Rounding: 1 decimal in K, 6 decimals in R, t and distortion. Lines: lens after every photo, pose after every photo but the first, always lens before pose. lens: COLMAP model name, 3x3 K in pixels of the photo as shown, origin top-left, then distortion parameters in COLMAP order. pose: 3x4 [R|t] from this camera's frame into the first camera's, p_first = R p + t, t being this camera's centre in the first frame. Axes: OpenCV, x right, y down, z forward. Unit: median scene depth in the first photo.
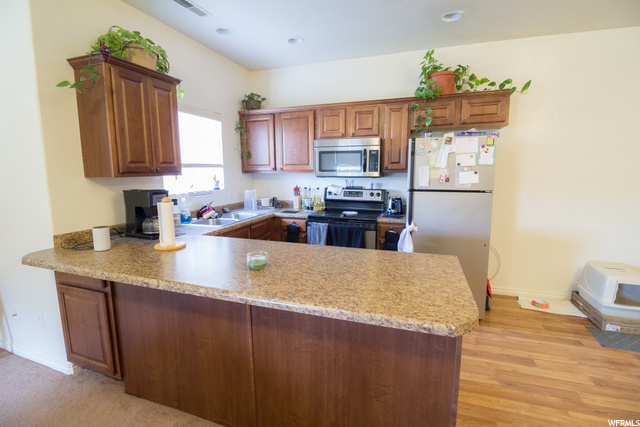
lens RADIAL K [[296.5, 0, 285.1], [0, 296.5, 213.5], [0, 0, 1]] dist [-0.003814, -0.000520]
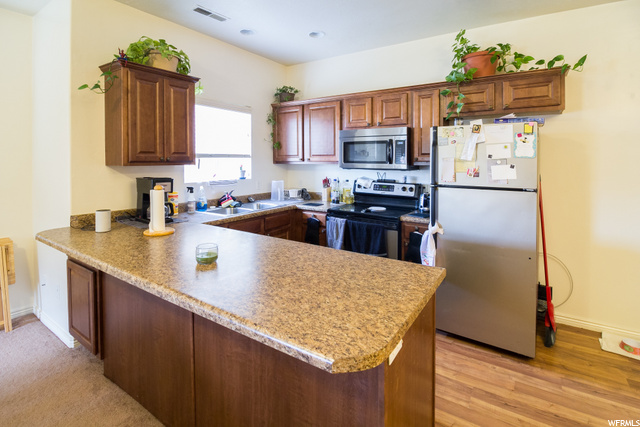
lens RADIAL K [[301.8, 0, 304.6], [0, 301.8, 168.6], [0, 0, 1]] dist [-0.000133, -0.005395]
pose [[0.970537, 0.016932, -0.240358, 0.252991], [-0.045139, 0.992645, -0.112336, -0.011208], [0.236688, 0.119876, 0.964162, 0.052017]]
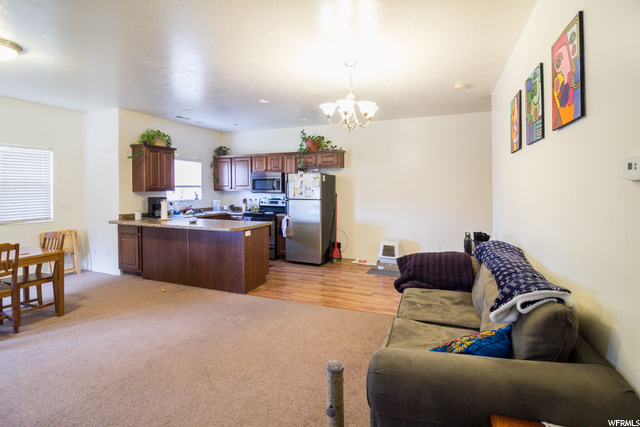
lens RADIAL K [[394.4, 0, 331.5], [0, 394.4, 191.2], [0, 0, 1]] dist [0.000587, -0.000249]
pose [[0.999045, 0.004734, -0.043446, 0.792623], [-0.010707, 0.990336, -0.138277, 0.221457], [0.042372, 0.138610, 0.989440, -1.547029]]
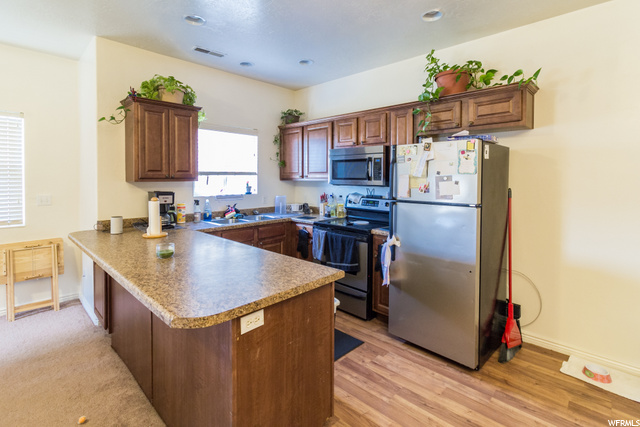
lens RADIAL K [[304.0, 0, 323.0], [0, 304.0, 186.8], [0, 0, 1]] dist [0.005205, 0.000813]
pose [[0.914548, 0.021296, -0.403916, 0.570006], [-0.067517, 0.992640, -0.100538, -0.010738], [0.398802, 0.119218, 0.909255, 0.046690]]
